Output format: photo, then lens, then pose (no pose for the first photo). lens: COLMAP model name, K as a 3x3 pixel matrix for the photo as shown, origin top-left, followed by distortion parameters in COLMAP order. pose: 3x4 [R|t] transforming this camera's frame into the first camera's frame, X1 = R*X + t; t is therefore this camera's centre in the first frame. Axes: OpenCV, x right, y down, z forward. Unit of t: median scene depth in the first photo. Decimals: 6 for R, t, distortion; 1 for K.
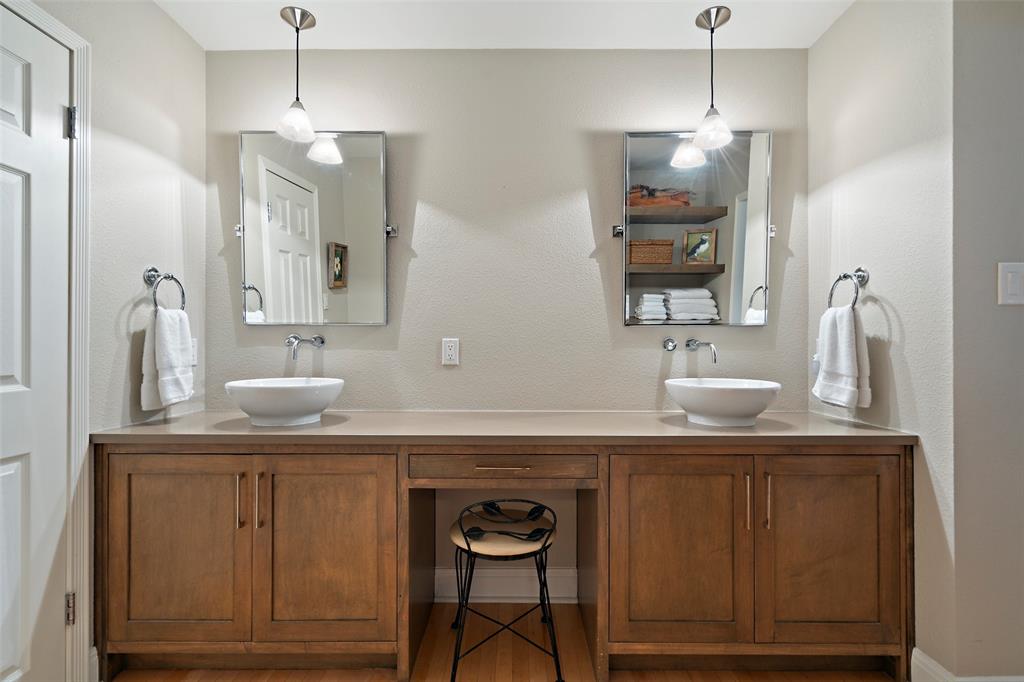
lens RADIAL K [[466.6, 0, 509.6], [0, 466.6, 342.4], [0, 0, 1]] dist [-0.003902, 0.001155]
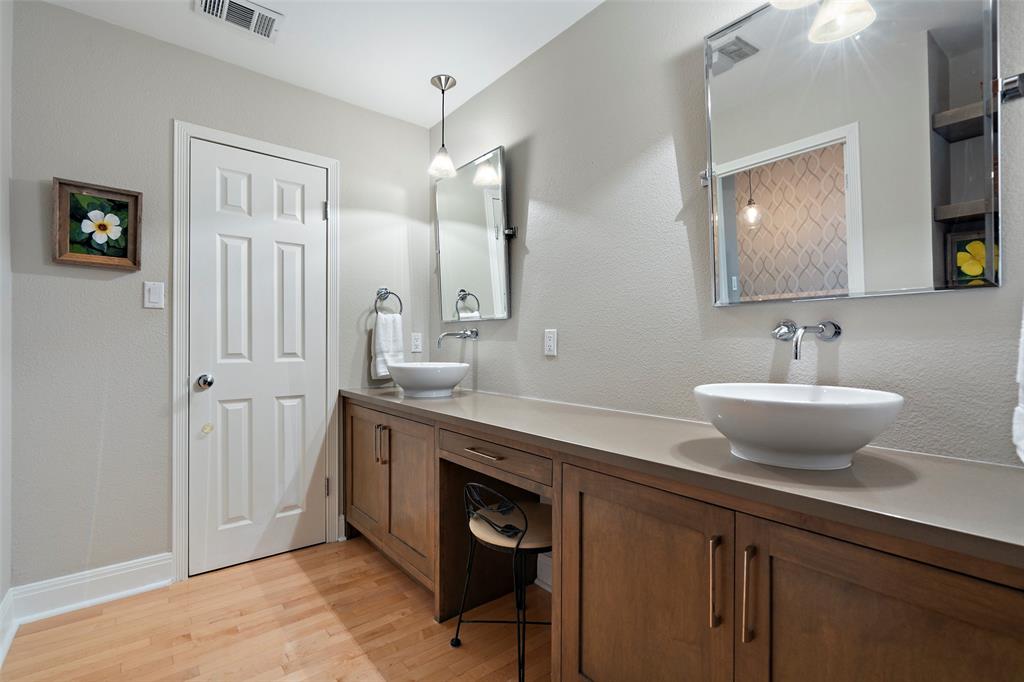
lens RADIAL K [[466.6, 0, 511.4], [0, 466.6, 343.0], [0, 0, 1]] dist [-0.003902, 0.001155]
pose [[0.632623, 0.000109, -0.774460, 0.750010], [0.005456, 0.999975, 0.004597, 0.019775], [0.774441, -0.007134, 0.632606, 0.372627]]
